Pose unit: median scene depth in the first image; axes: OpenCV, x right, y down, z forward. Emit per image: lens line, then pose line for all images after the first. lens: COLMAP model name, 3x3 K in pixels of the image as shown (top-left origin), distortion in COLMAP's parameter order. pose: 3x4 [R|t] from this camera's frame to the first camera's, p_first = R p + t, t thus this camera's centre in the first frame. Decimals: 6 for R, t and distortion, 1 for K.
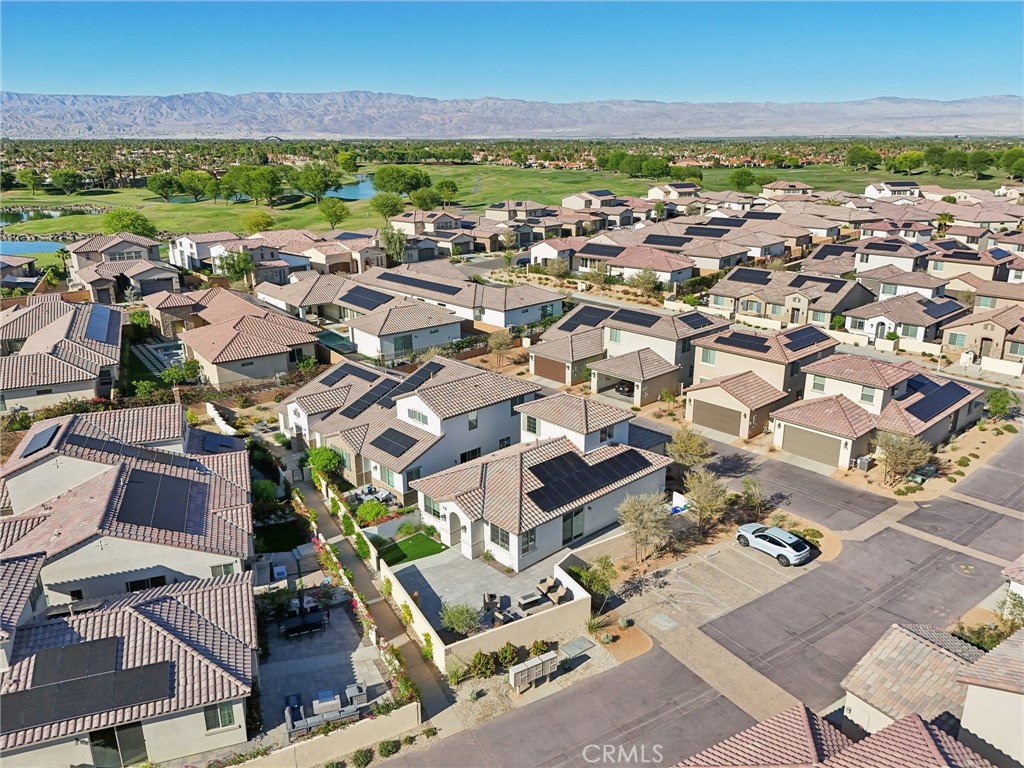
lens RADIAL K [[764.0, 0, 512.0], [0, 764.0, 384.0], [0, 0, 1]] dist [0.087202, -0.109871]
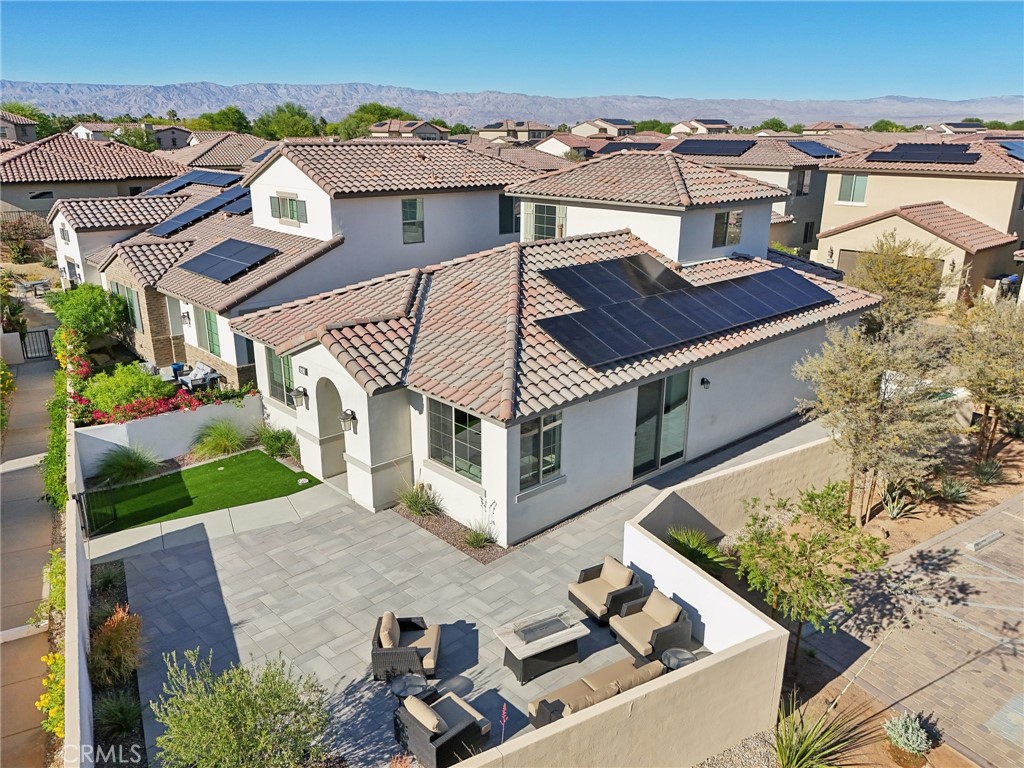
lens RADIAL K [[764.0, 0, 512.0], [0, 764.0, 384.0], [0, 0, 1]] dist [0.087202, -0.109871]
pose [[0.999929, 0.011759, 0.001911, 0.008014], [-0.011753, 0.999926, -0.003271, 0.167628], [-0.001949, 0.003249, 0.999993, 0.639029]]
